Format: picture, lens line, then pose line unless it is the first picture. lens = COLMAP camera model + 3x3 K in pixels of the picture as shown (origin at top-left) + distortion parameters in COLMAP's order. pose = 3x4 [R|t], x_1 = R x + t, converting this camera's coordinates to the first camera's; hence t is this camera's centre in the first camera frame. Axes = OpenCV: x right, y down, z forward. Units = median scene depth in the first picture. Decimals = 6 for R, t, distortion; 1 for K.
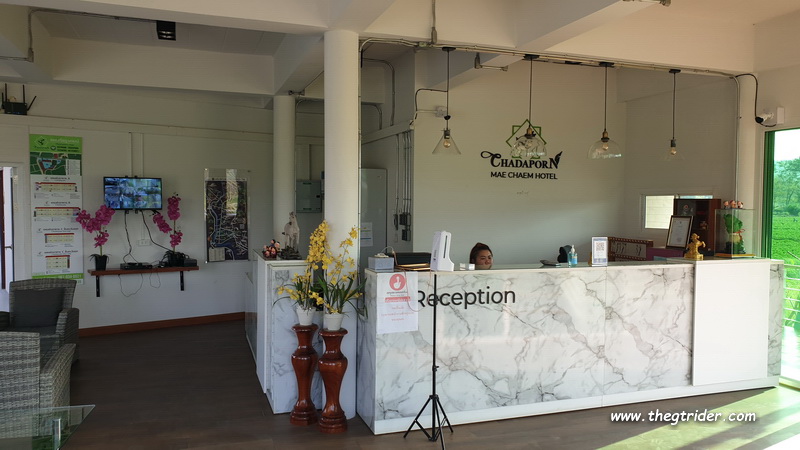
lens RADIAL K [[631.0, 0, 400.0], [0, 631.0, 225.0], [0, 0, 1]] dist [0.031984, 0.003707]
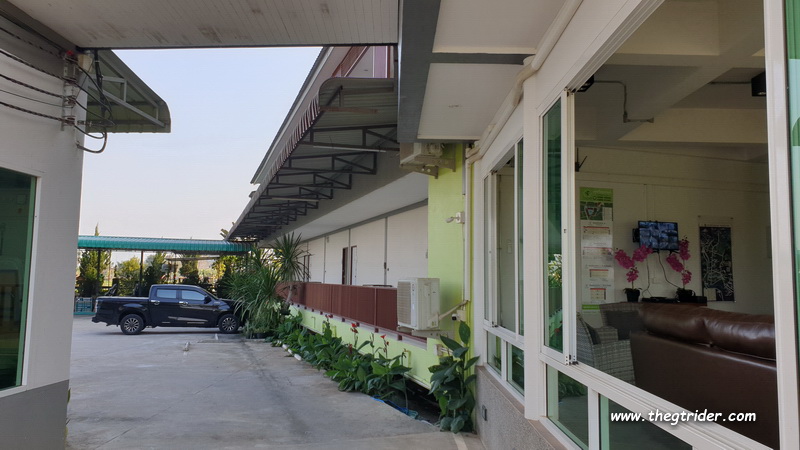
lens RADIAL K [[631.0, 0, 400.0], [0, 631.0, 225.0], [0, 0, 1]] dist [0.031984, 0.003707]
pose [[0.950572, -0.019874, -0.309868, -0.510289], [-0.018869, 0.992408, -0.121533, 0.079653], [0.309931, 0.121373, 0.942980, -0.227811]]
